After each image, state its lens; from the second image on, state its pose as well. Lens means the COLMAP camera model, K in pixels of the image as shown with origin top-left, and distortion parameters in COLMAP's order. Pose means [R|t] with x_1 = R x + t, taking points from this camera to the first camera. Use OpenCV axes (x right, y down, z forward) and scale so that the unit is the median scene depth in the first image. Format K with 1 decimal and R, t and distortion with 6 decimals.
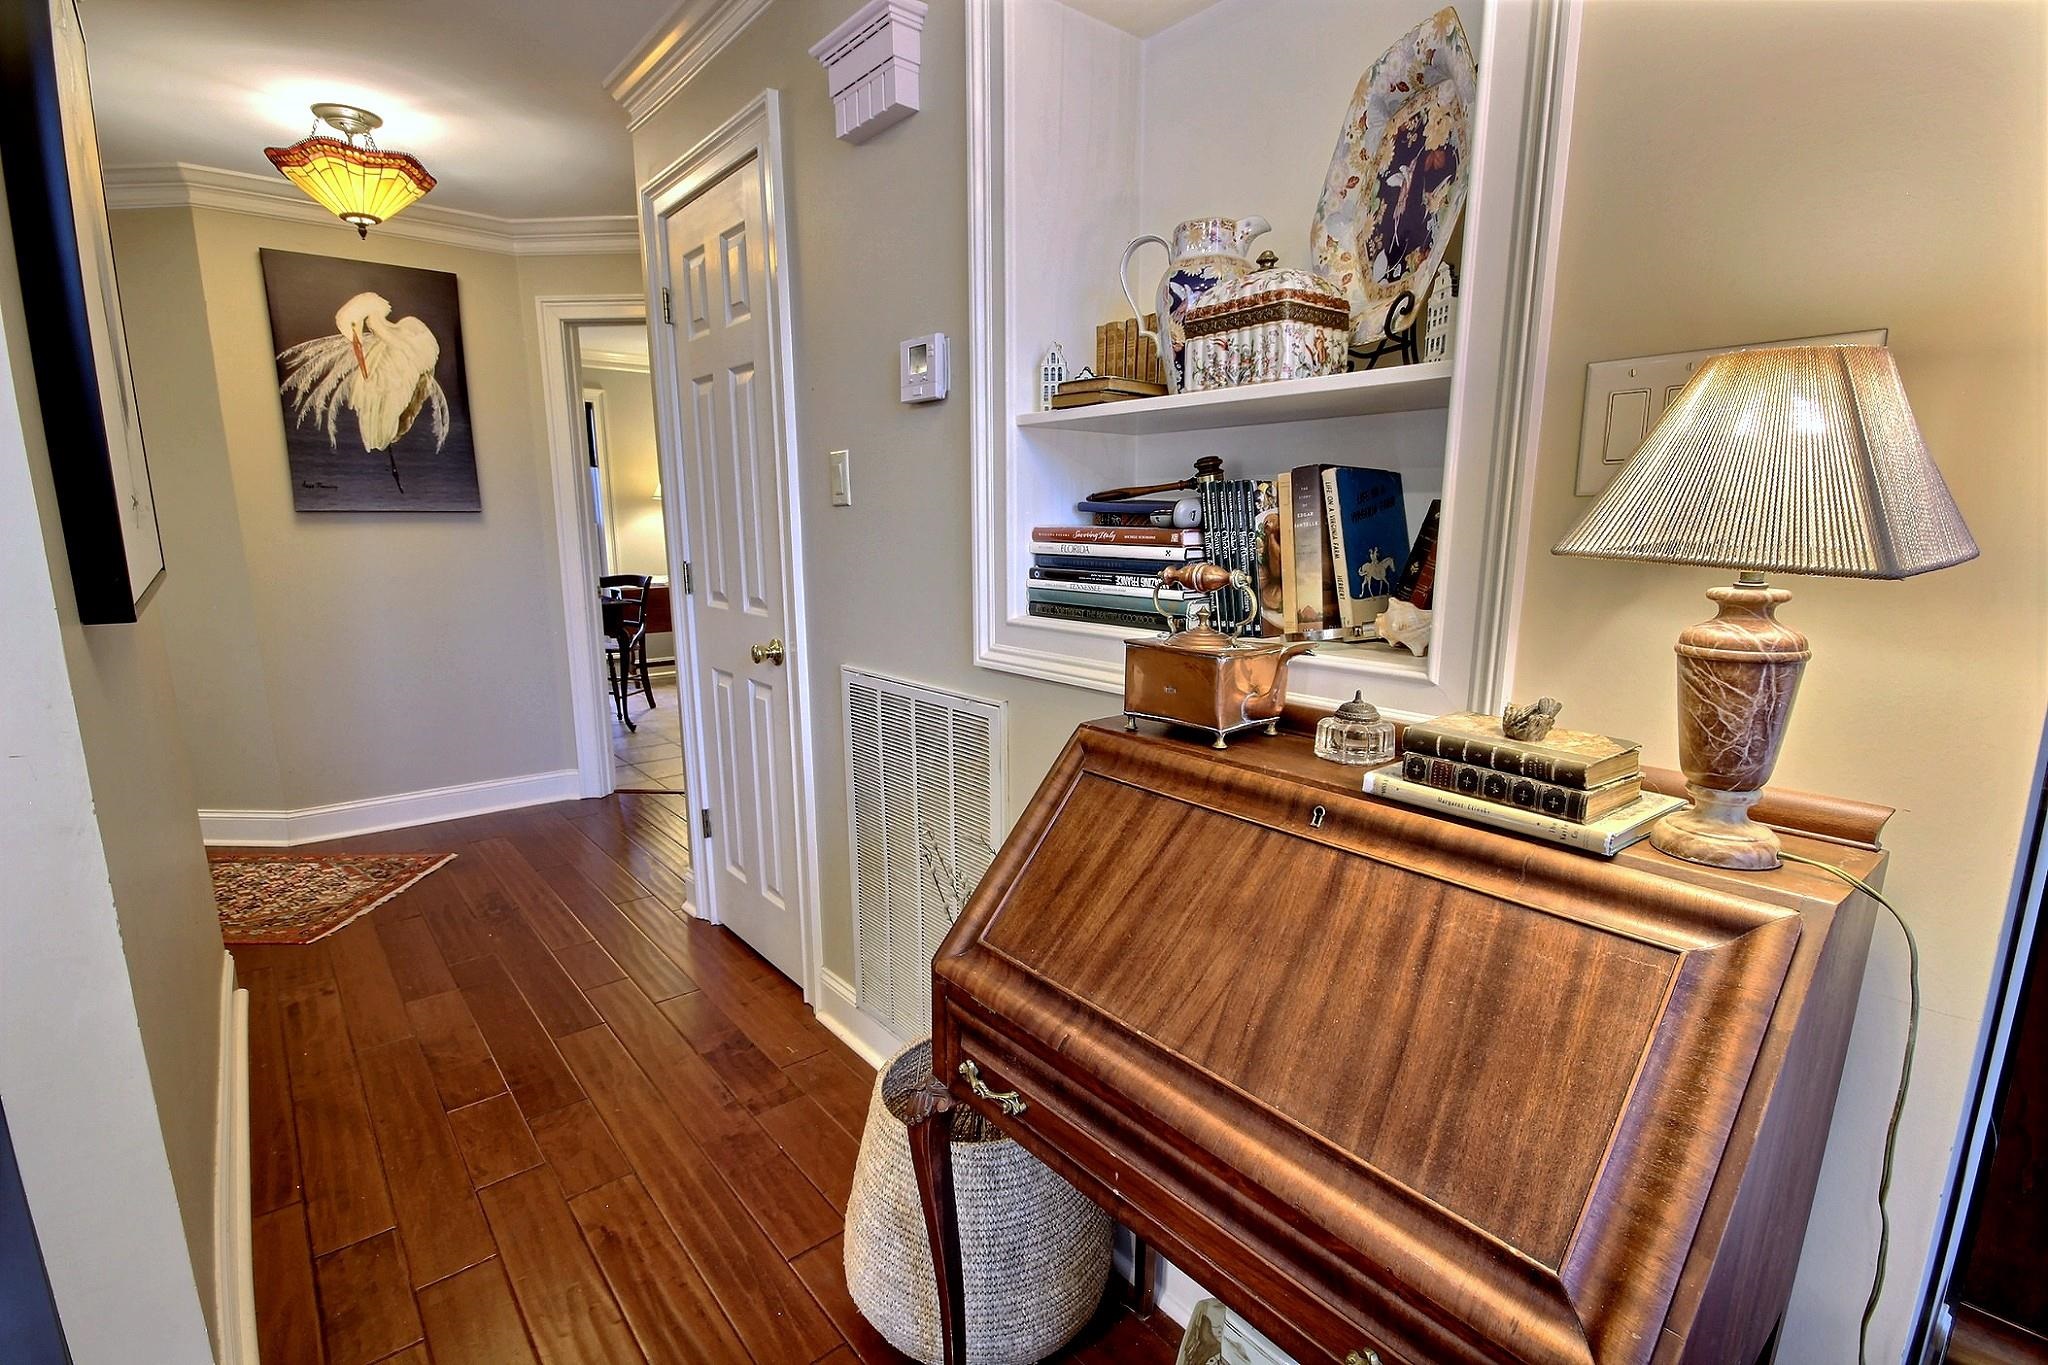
lens RADIAL K [[951.1, 0, 1024.9], [0, 951.1, 696.8], [0, 0, 1]] dist [0.001445, -0.000381]
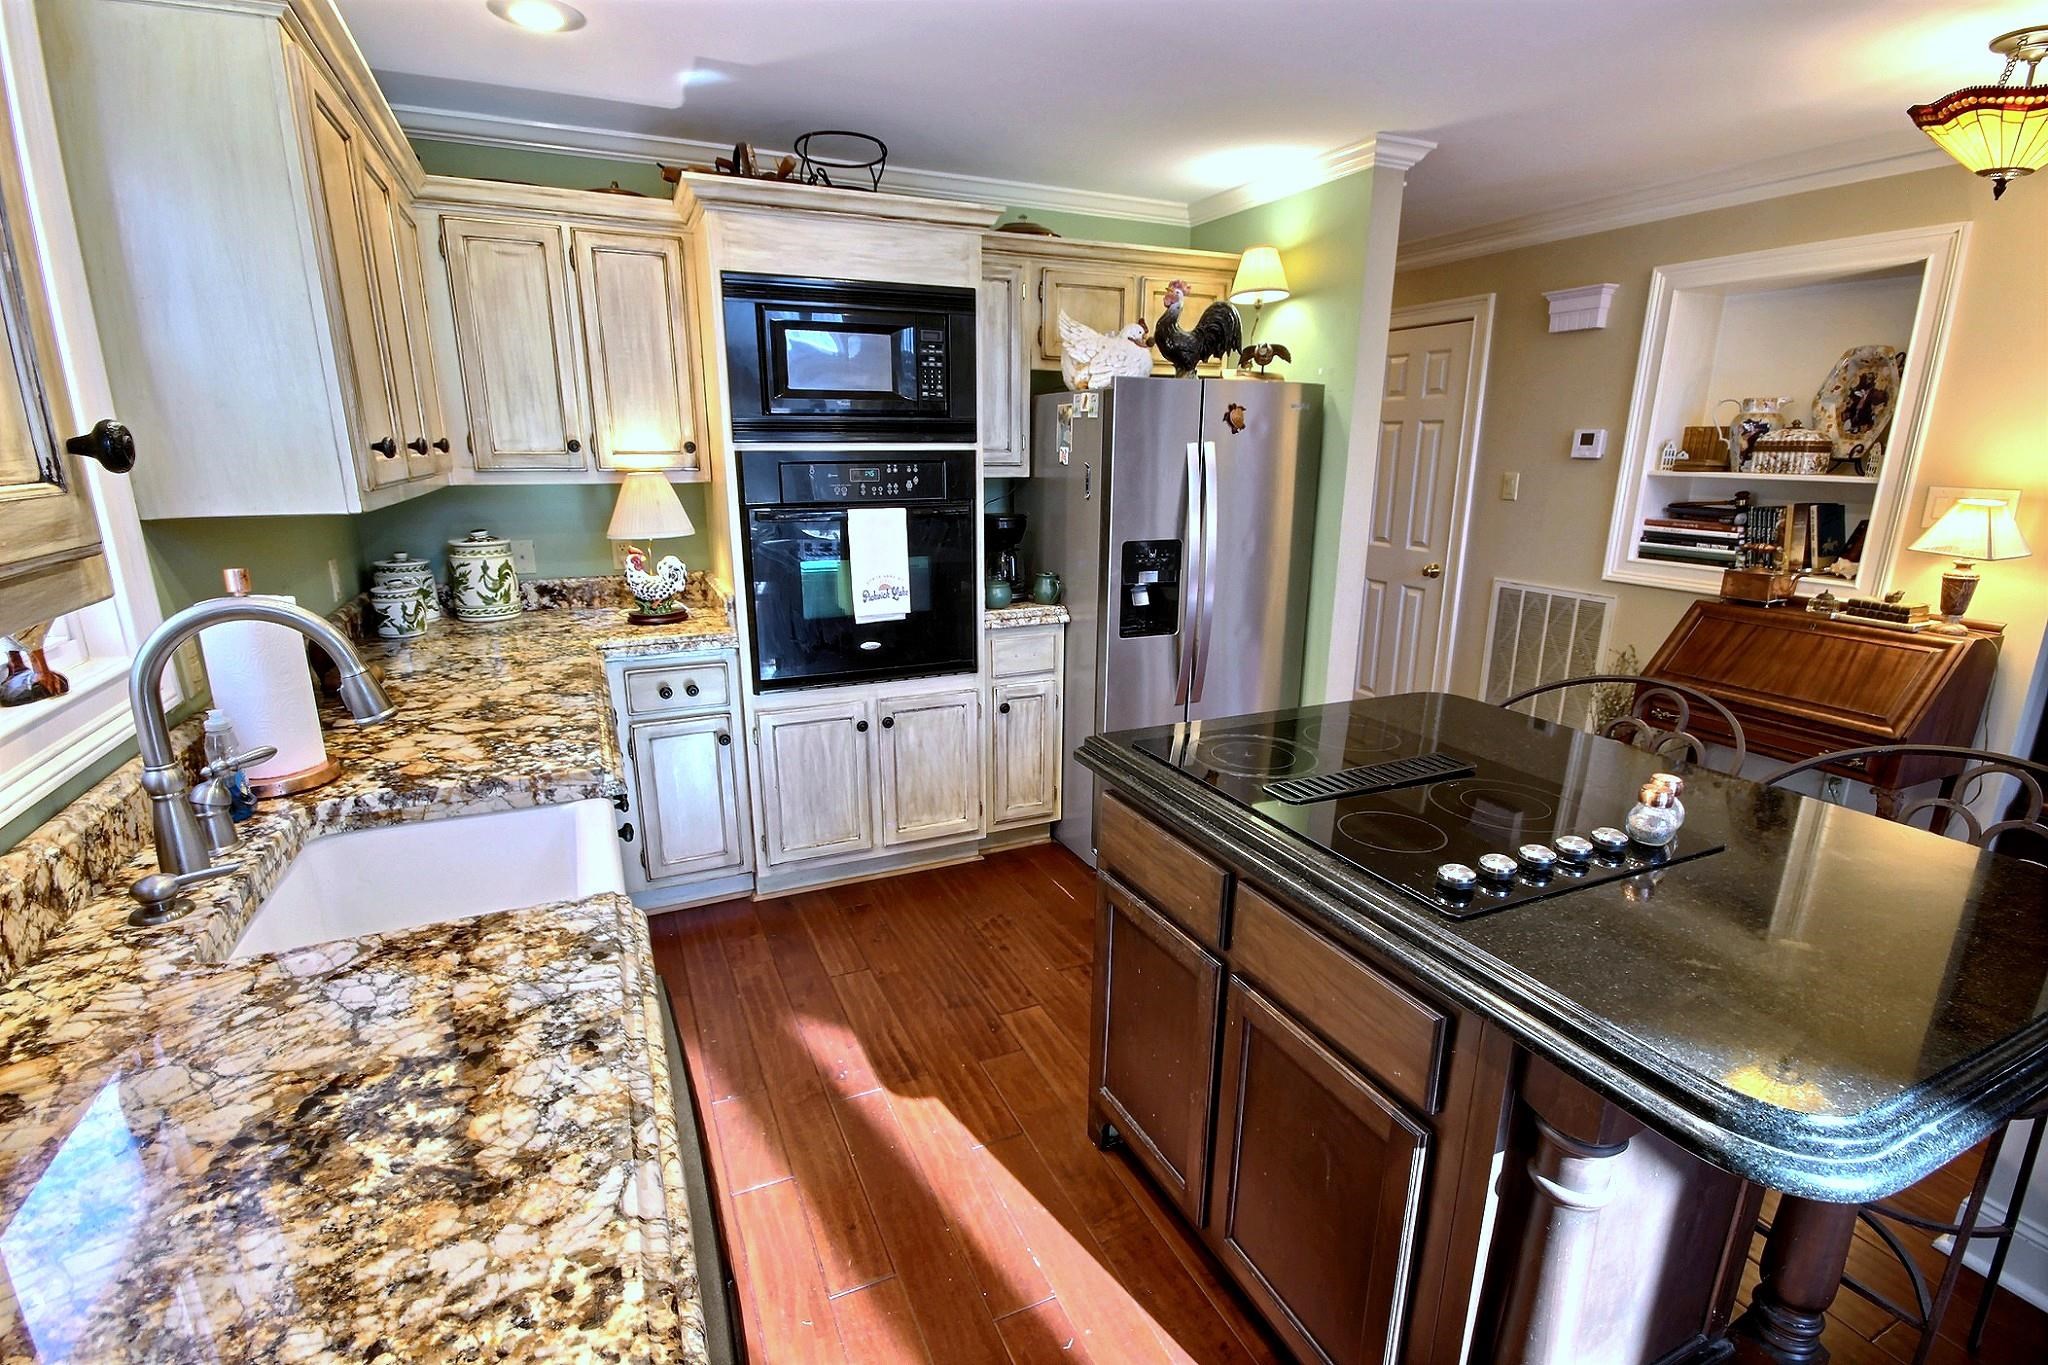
lens RADIAL K [[953.8, 0, 1022.2], [0, 953.8, 700.6], [0, 0, 1]] dist [0.020094, -0.018037]
pose [[0.966225, 0.071995, -0.247439, -1.196230], [-0.052487, 0.995035, 0.084558, 0.198314], [0.252298, -0.068715, 0.965207, -2.320043]]
